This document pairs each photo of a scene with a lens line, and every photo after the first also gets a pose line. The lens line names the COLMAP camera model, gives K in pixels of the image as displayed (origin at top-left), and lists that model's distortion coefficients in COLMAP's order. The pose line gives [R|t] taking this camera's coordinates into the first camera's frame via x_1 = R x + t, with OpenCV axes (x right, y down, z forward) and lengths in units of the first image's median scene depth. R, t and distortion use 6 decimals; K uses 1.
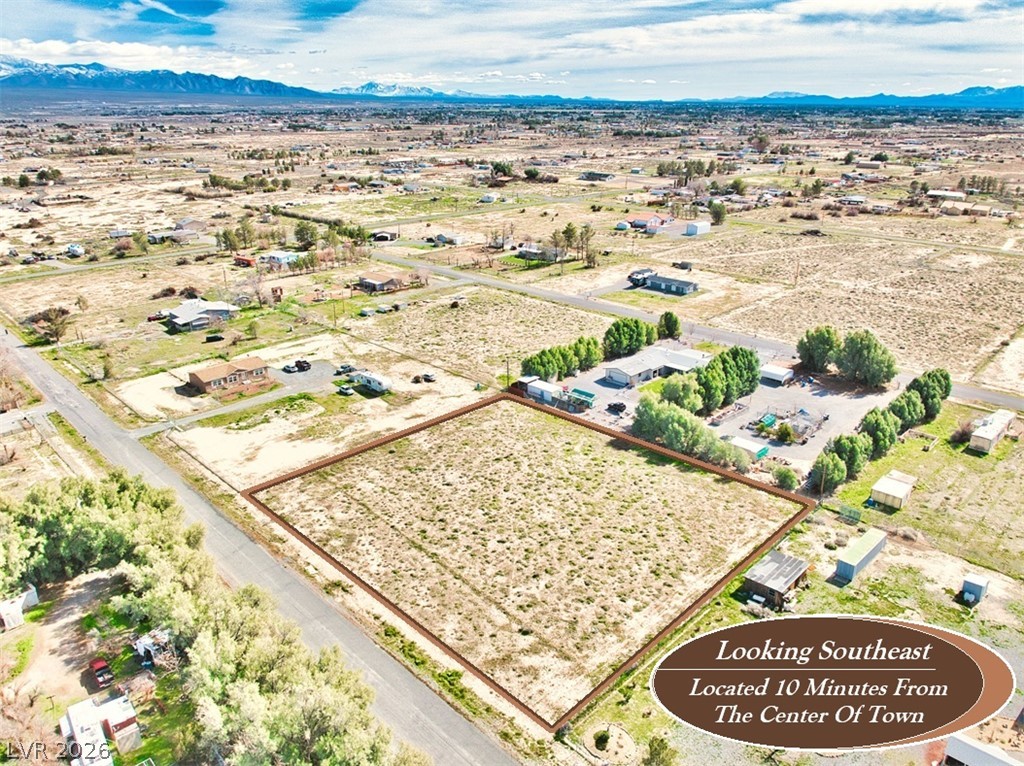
lens RADIAL K [[723.9, 0, 514.6], [0, 723.9, 445.0], [0, 0, 1]] dist [-0.018967, -0.012264]
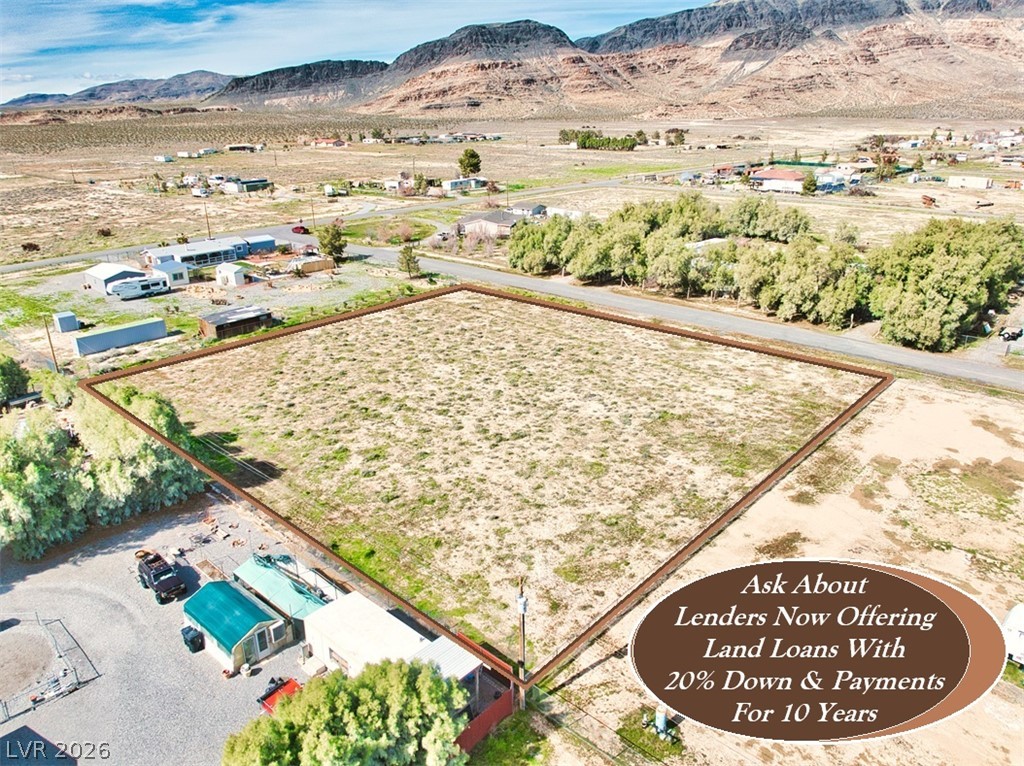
lens RADIAL K [[723.9, 0, 514.6], [0, 723.9, 445.0], [0, 0, 1]] dist [-0.018967, -0.012264]
pose [[-0.998721, 0.038598, -0.032665, -0.002395], [-0.000470, 0.638892, 0.769296, -0.361356], [0.050563, 0.768327, -0.638057, 1.284933]]
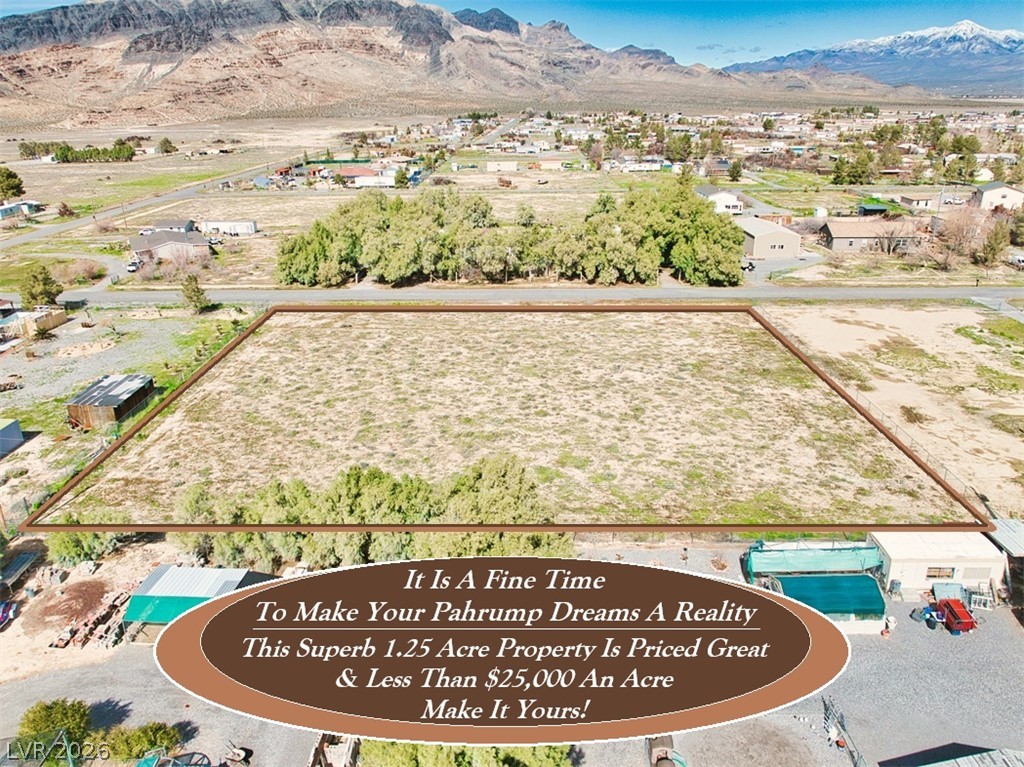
lens RADIAL K [[723.9, 0, 514.6], [0, 723.9, 445.5], [0, 0, 1]] dist [-0.018967, -0.012264]
pose [[-0.719091, 0.315887, -0.618969, 0.382905], [-0.277511, 0.686068, 0.672531, -0.296535], [0.637099, 0.655382, -0.405683, 1.136505]]
